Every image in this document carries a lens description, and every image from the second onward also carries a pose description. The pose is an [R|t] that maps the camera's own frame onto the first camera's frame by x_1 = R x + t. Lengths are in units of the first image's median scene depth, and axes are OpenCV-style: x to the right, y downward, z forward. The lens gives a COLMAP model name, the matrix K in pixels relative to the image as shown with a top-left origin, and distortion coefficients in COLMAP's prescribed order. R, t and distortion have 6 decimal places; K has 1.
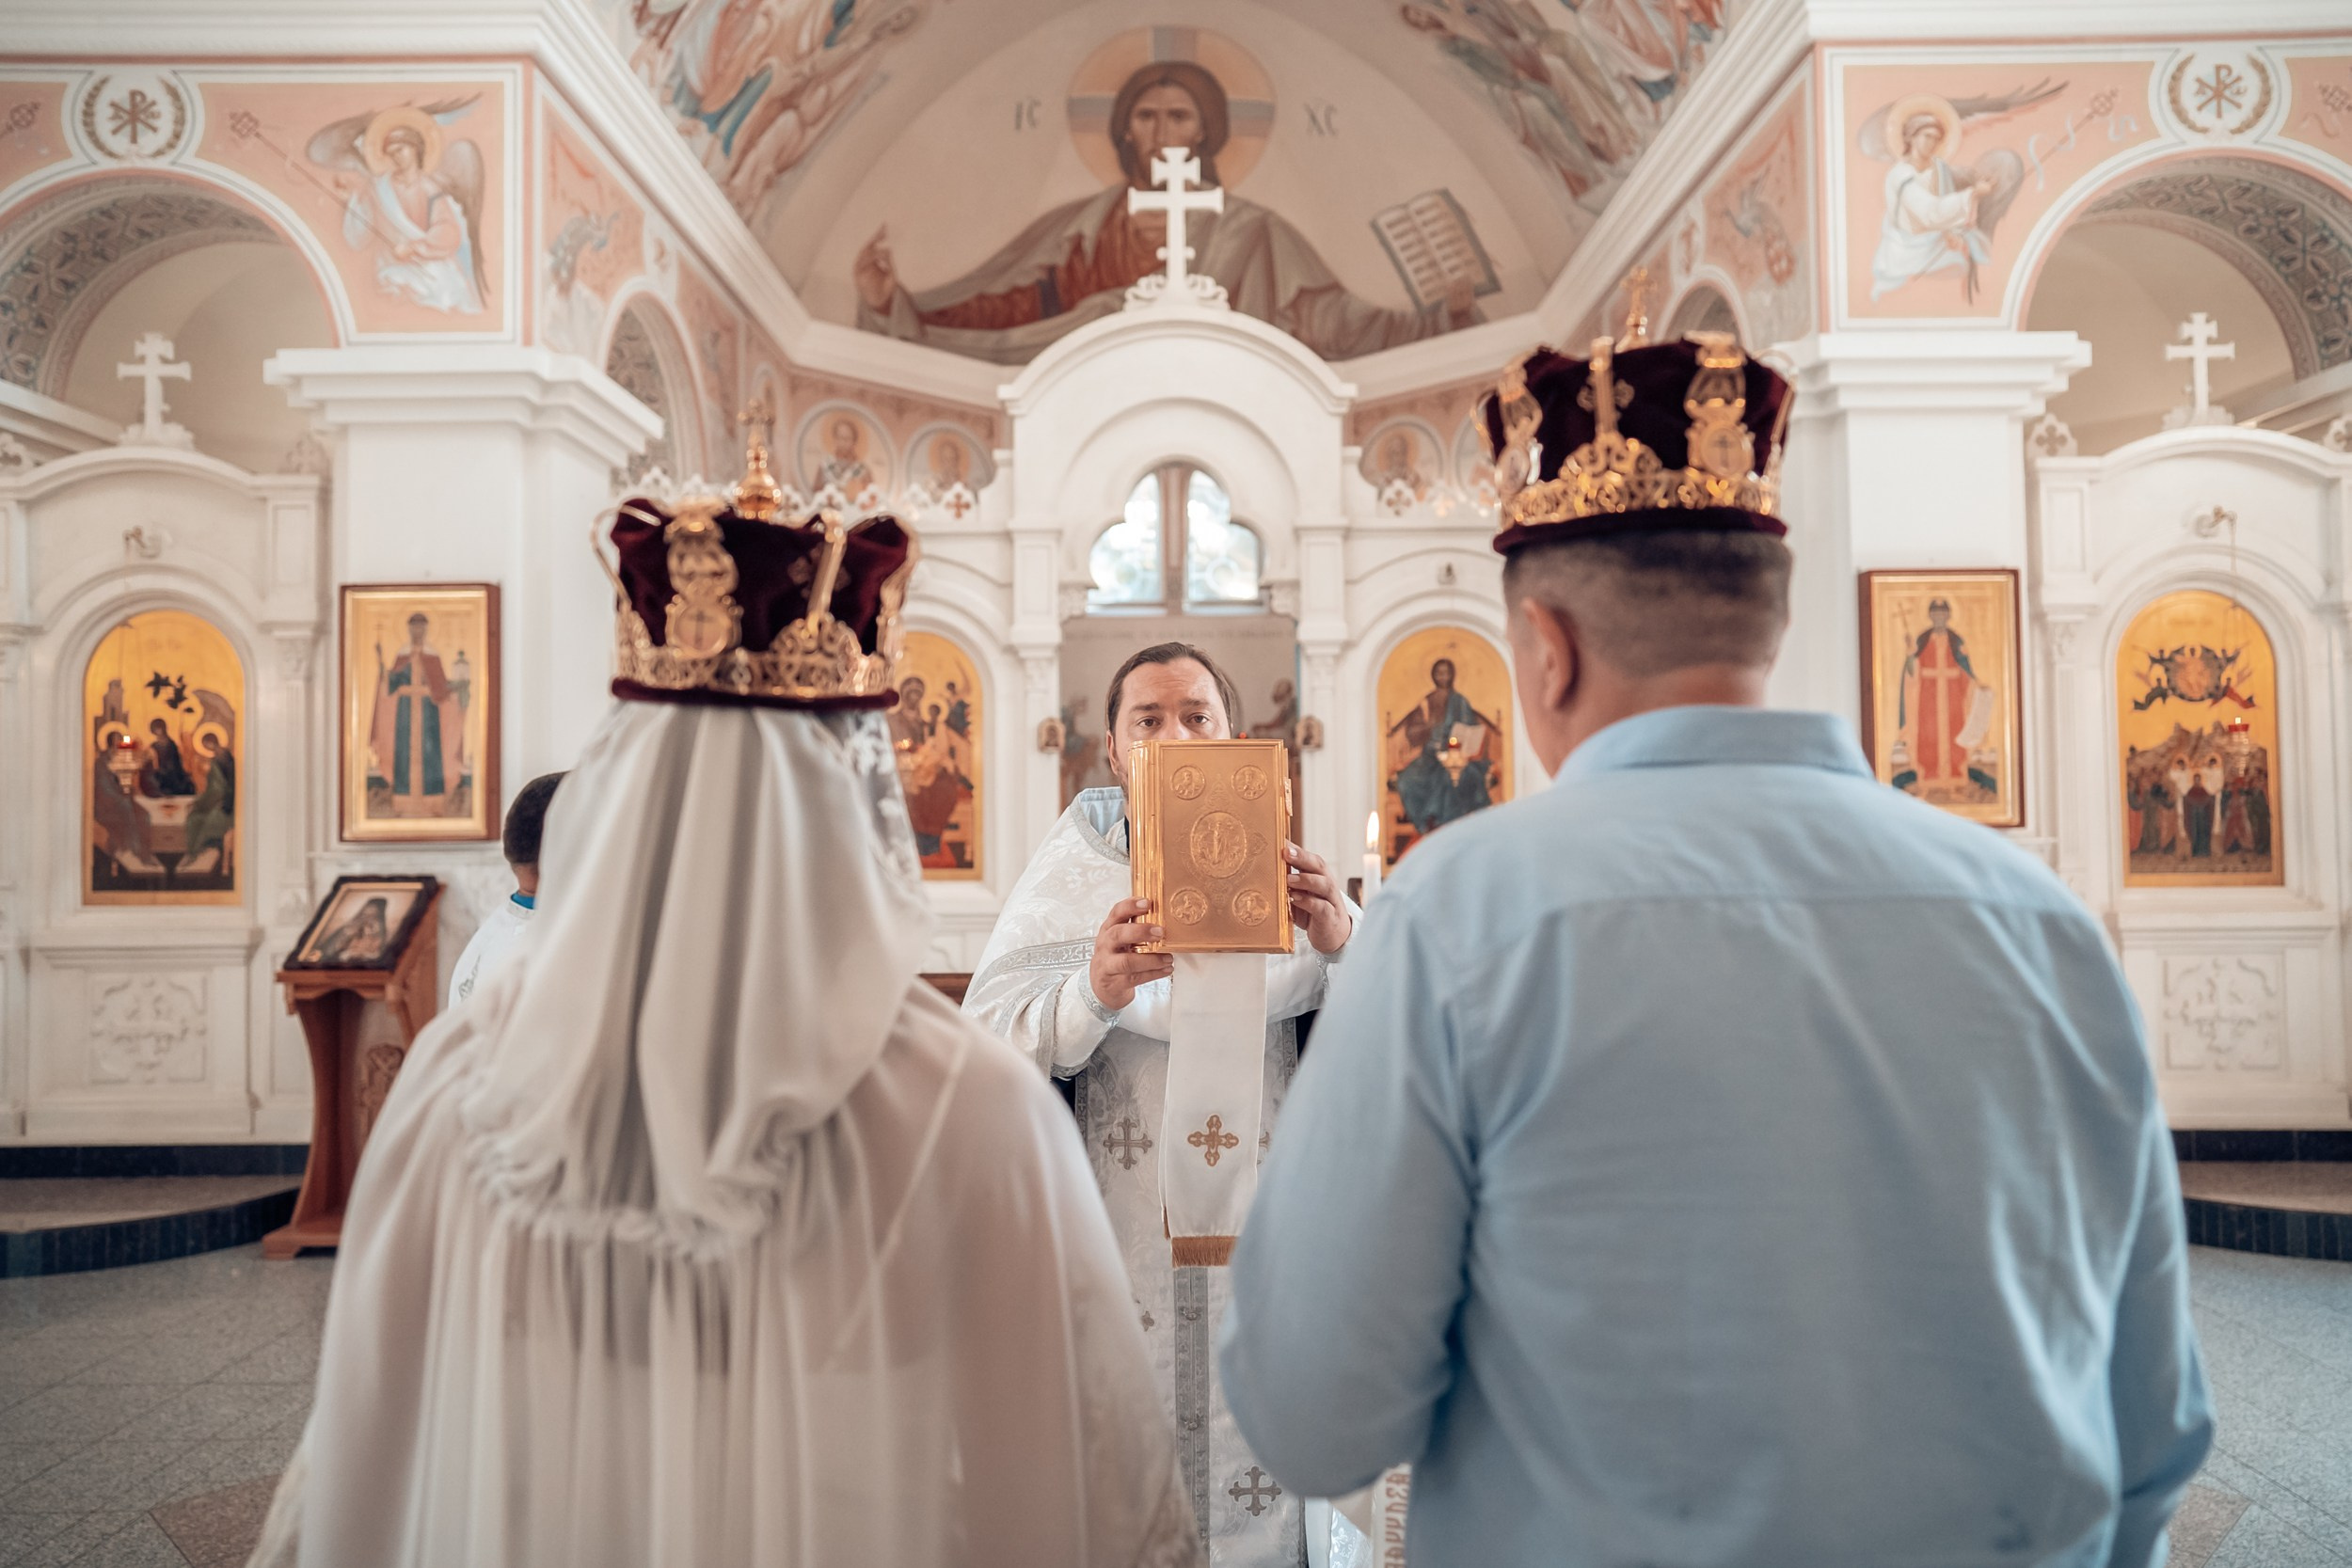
lens RADIAL K [[1537.5, 0, 1173.8], [0, 1537.5, 713.7], [0, 0, 1]] dist [-0.043413, 0.064335]
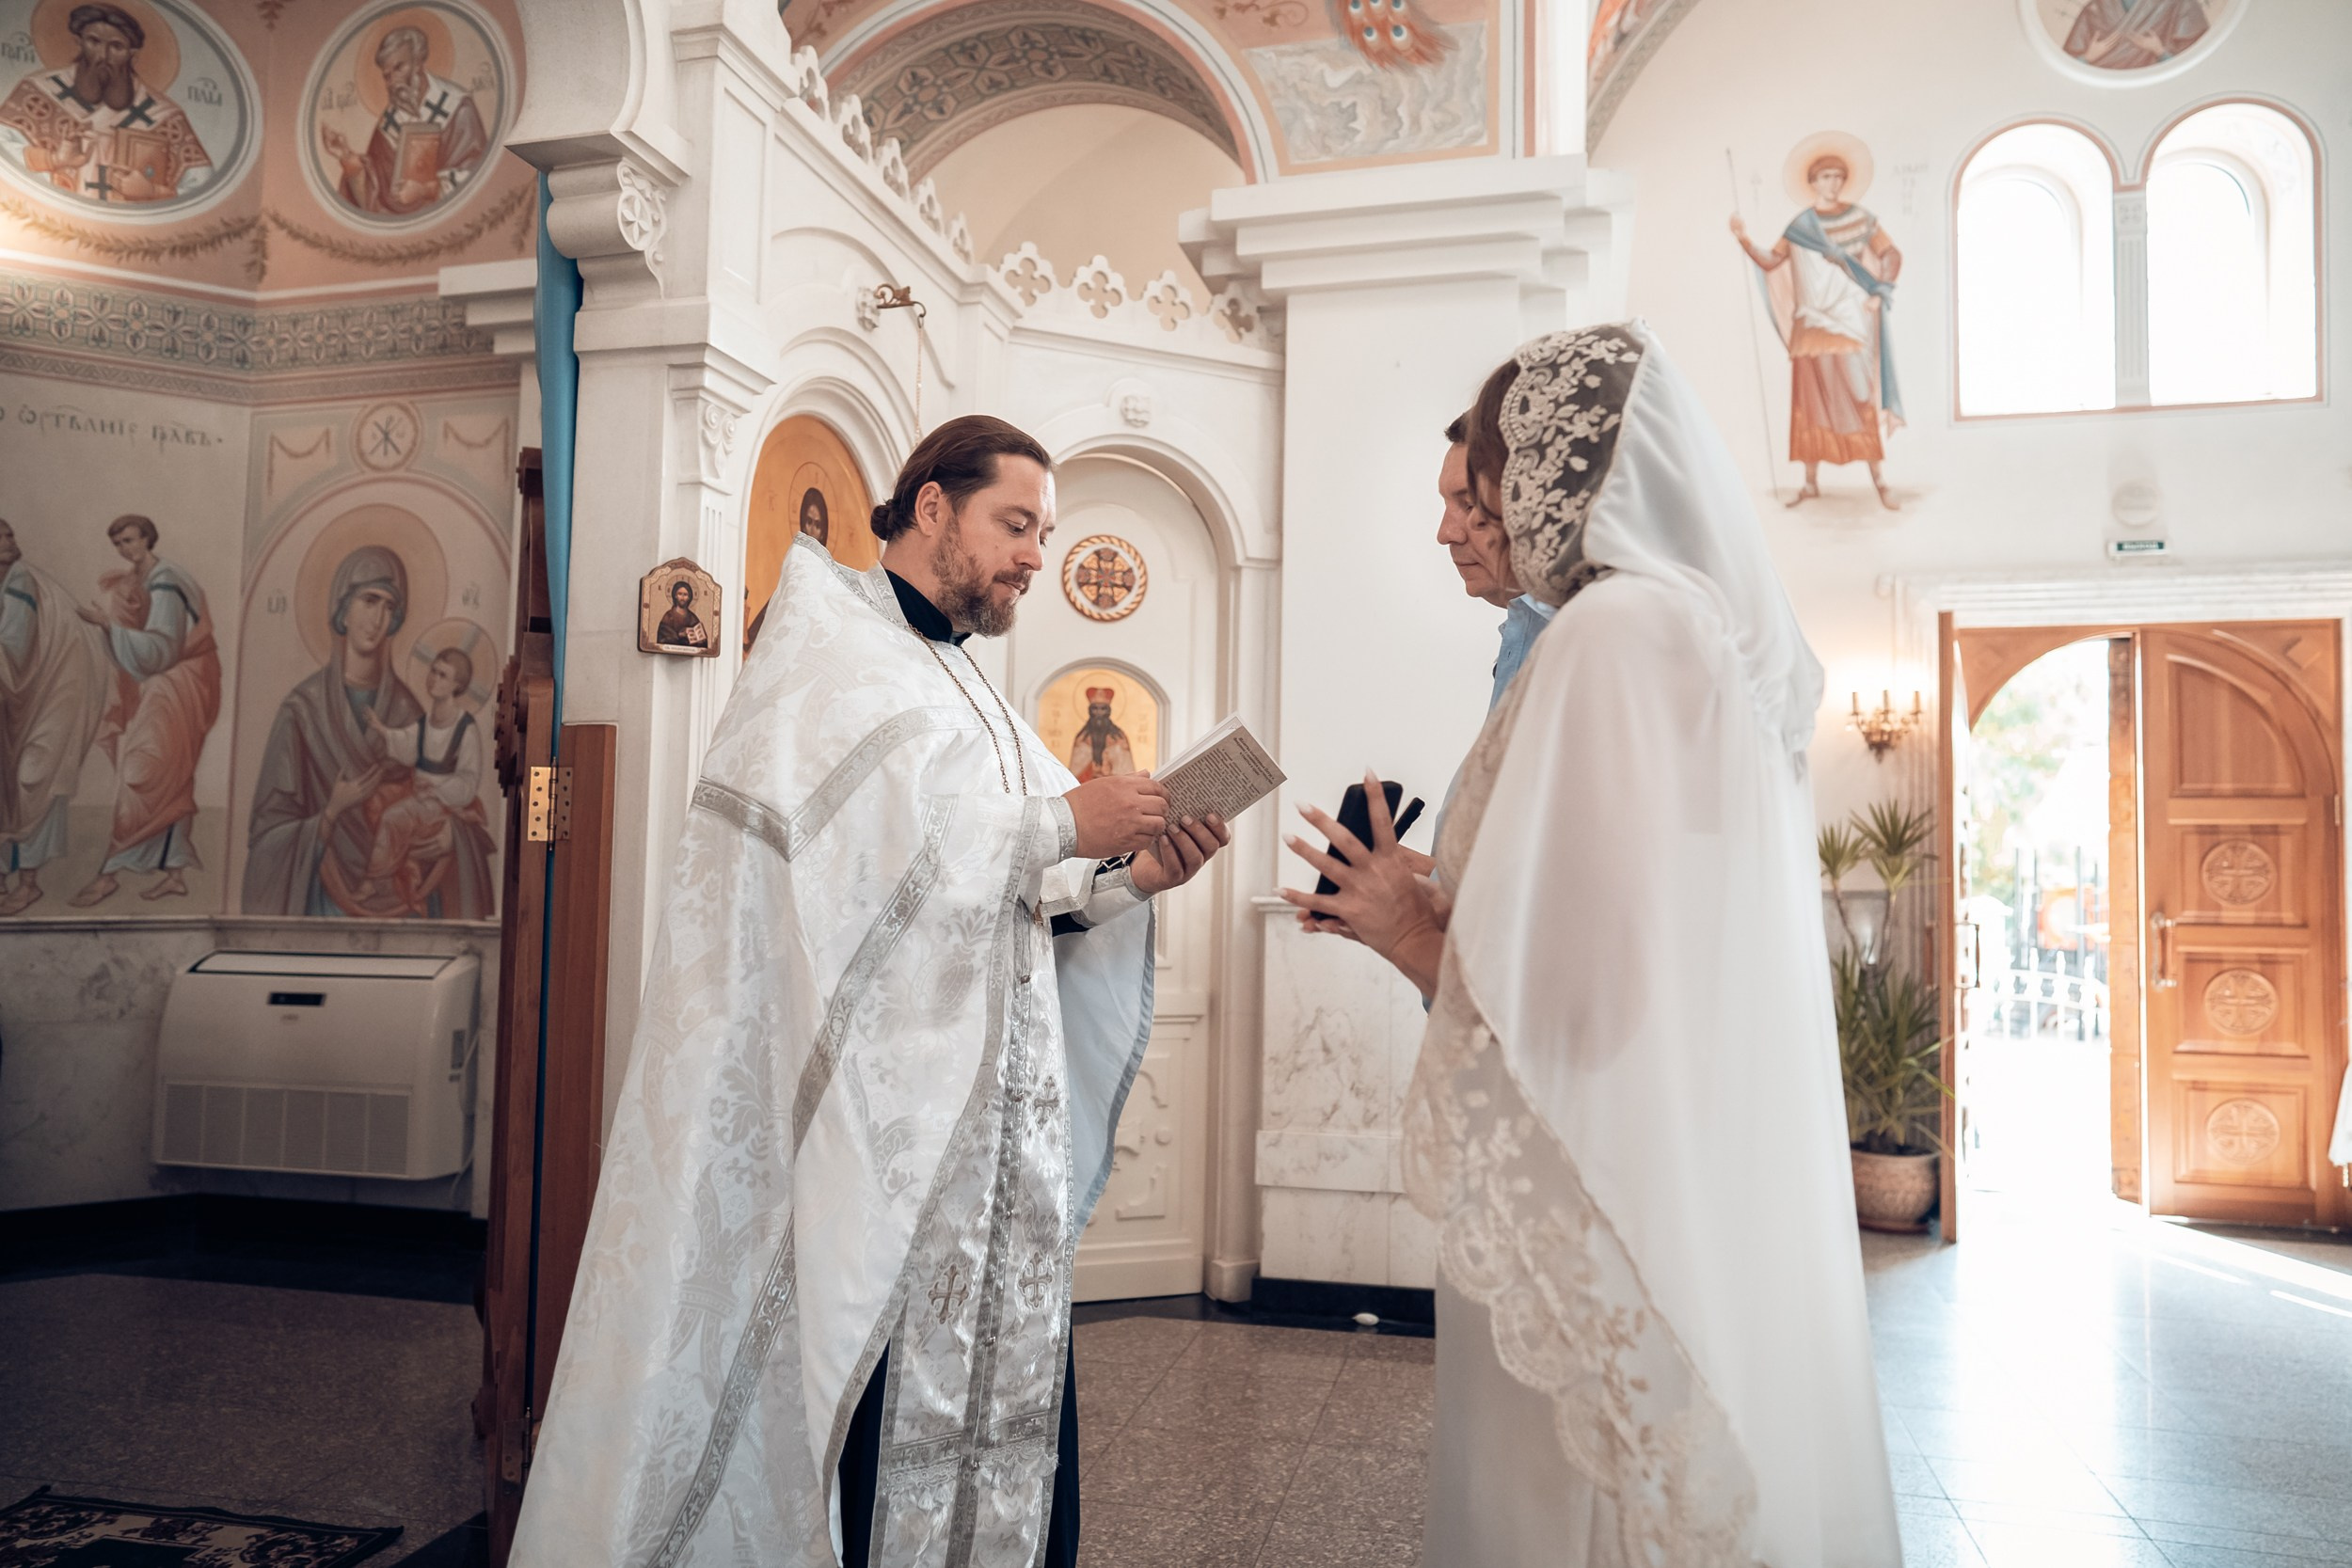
lens RADIAL K [[1597.7, 0, 1235.1], [0, 1597.7, 749.0], [0, 0, 1]] dist [-0.056695, 0.071259]
pose [[0.241171, 0.086903, 0.966584, -0.276492], [-0.072973, 0.994787, -0.071231, 0.073999], [-0.967735, -0.053356, 0.246255, 0.945512]]
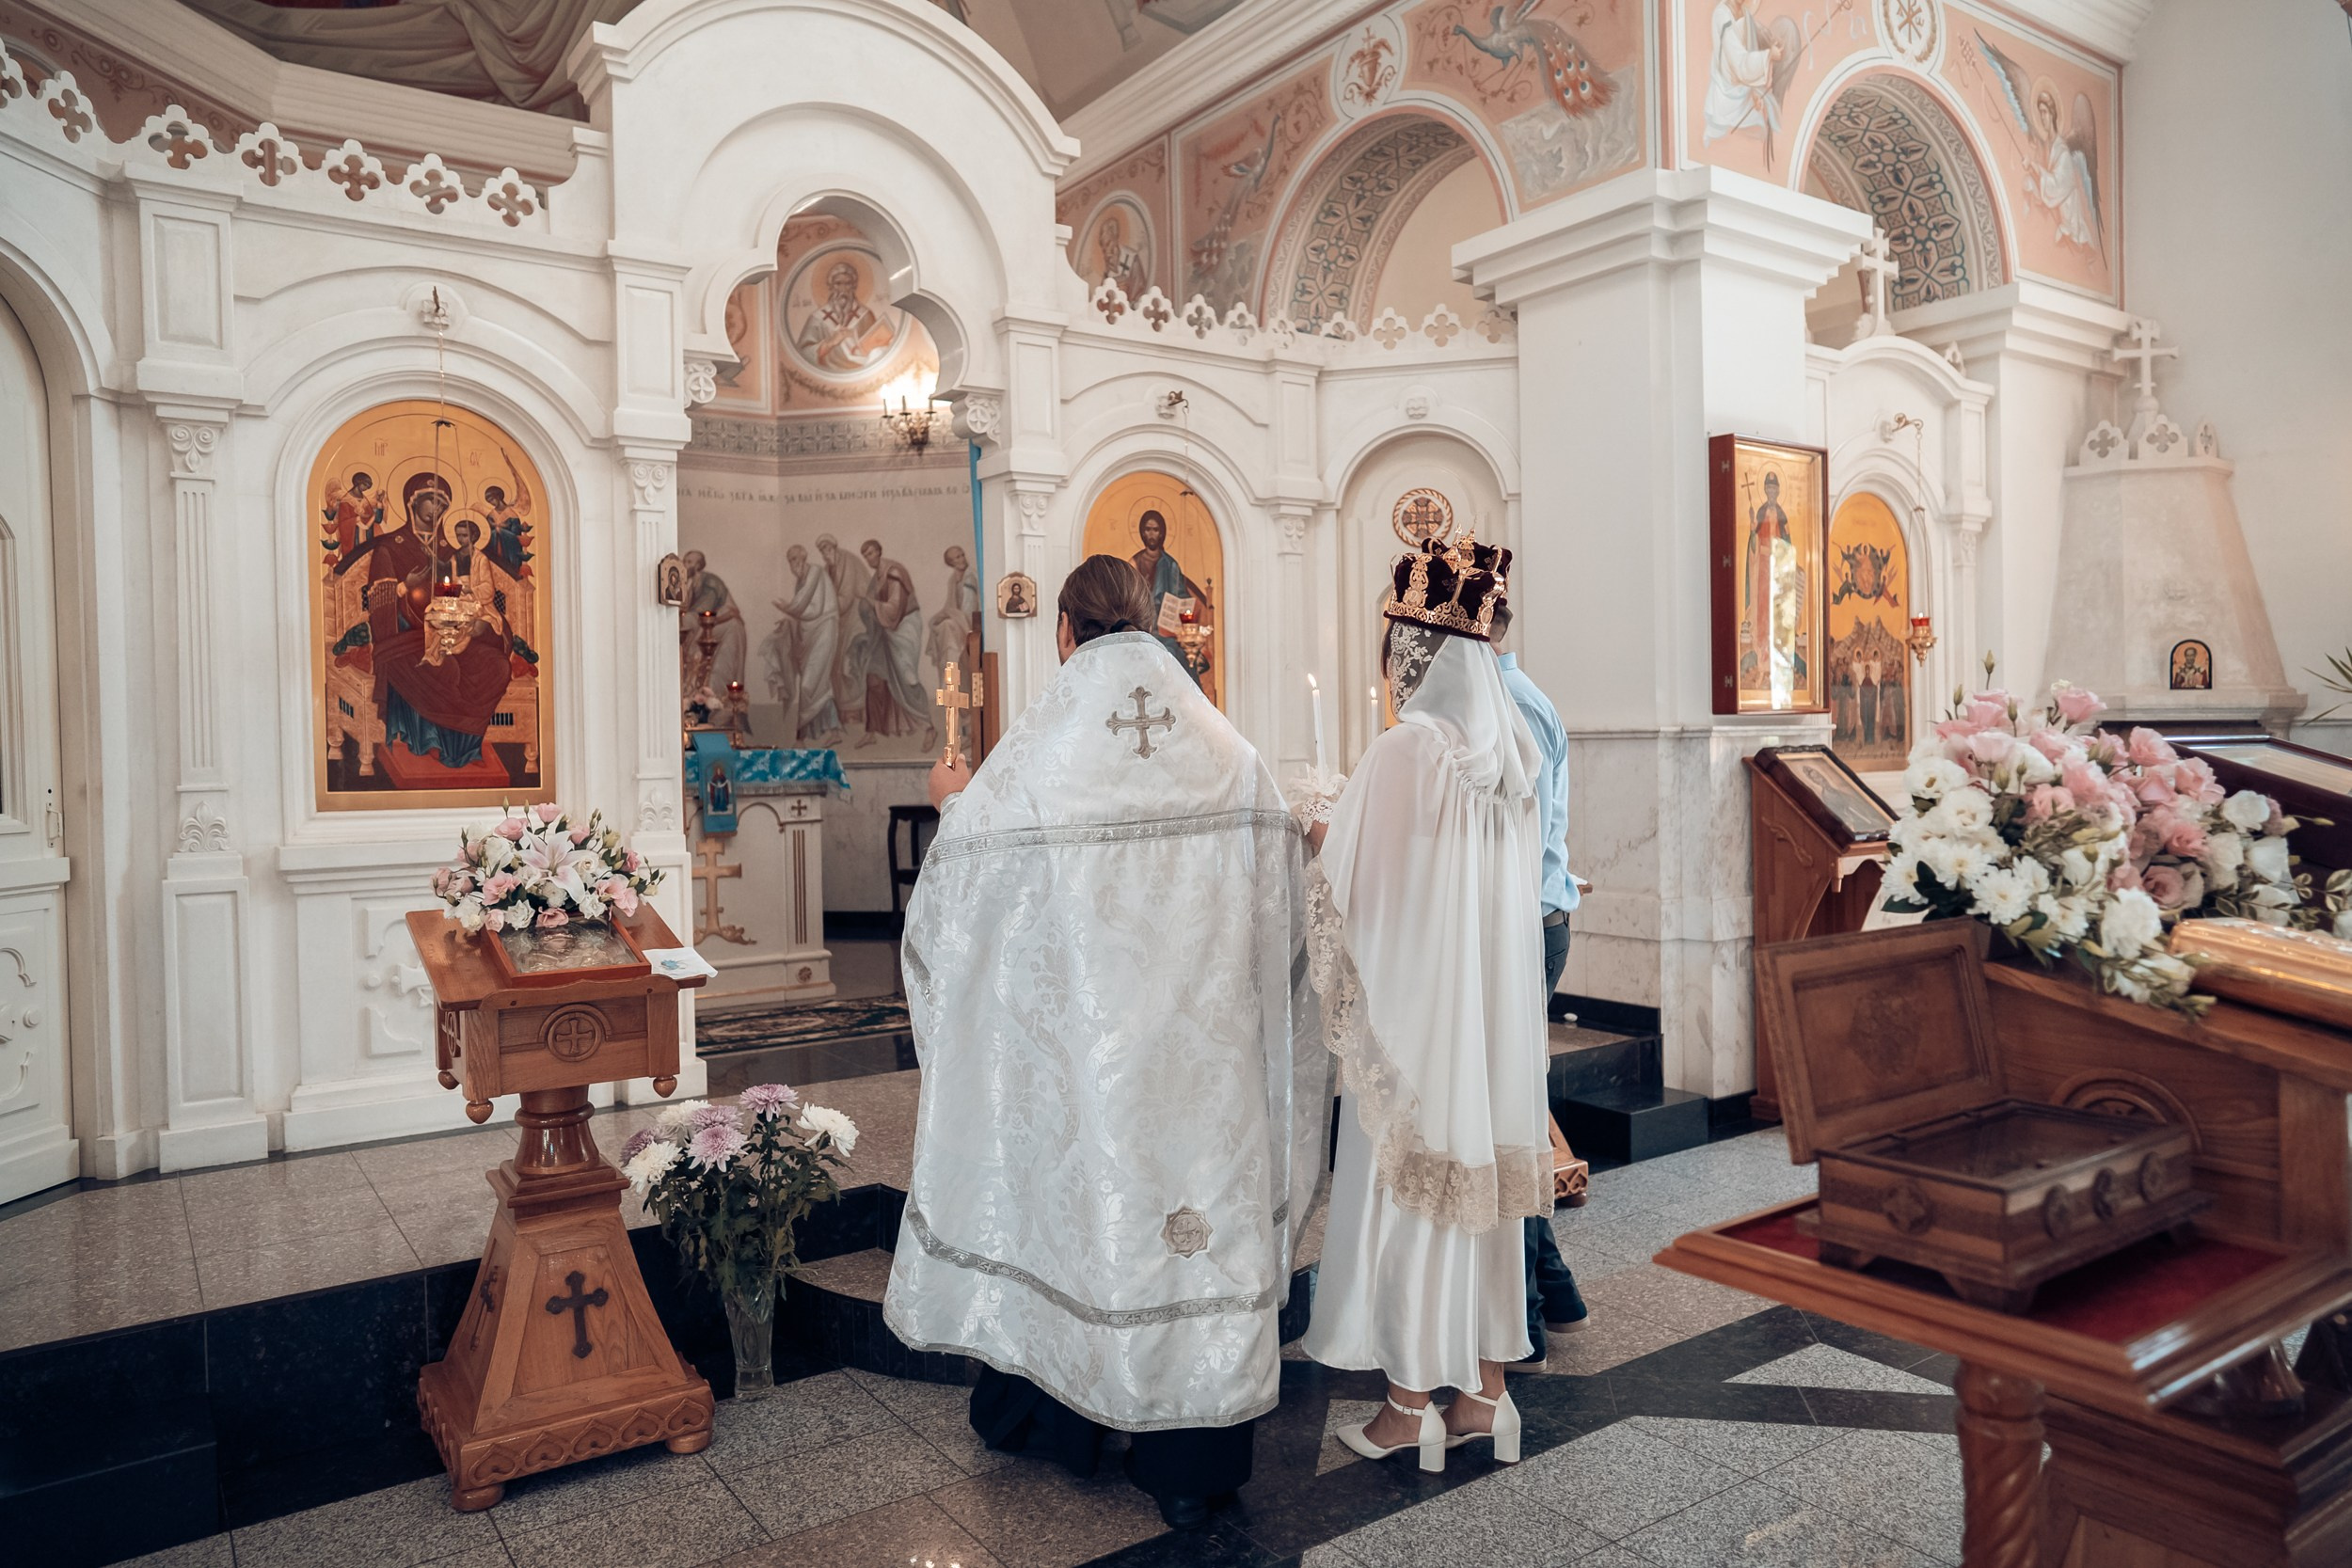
lens RADIAL K [[1537.5, 0, 1173.8], [0, 1537.5, 713.7], [0, 0, 1]] dist [-0.043413, 0.064335]
pose [[0.822631, 0.003746, 0.568563, -0.329168], [-0.029951, 0.998875, 0.036754, 0.048319], [-0.567786, -0.047264, 0.821818, 0.404025]]
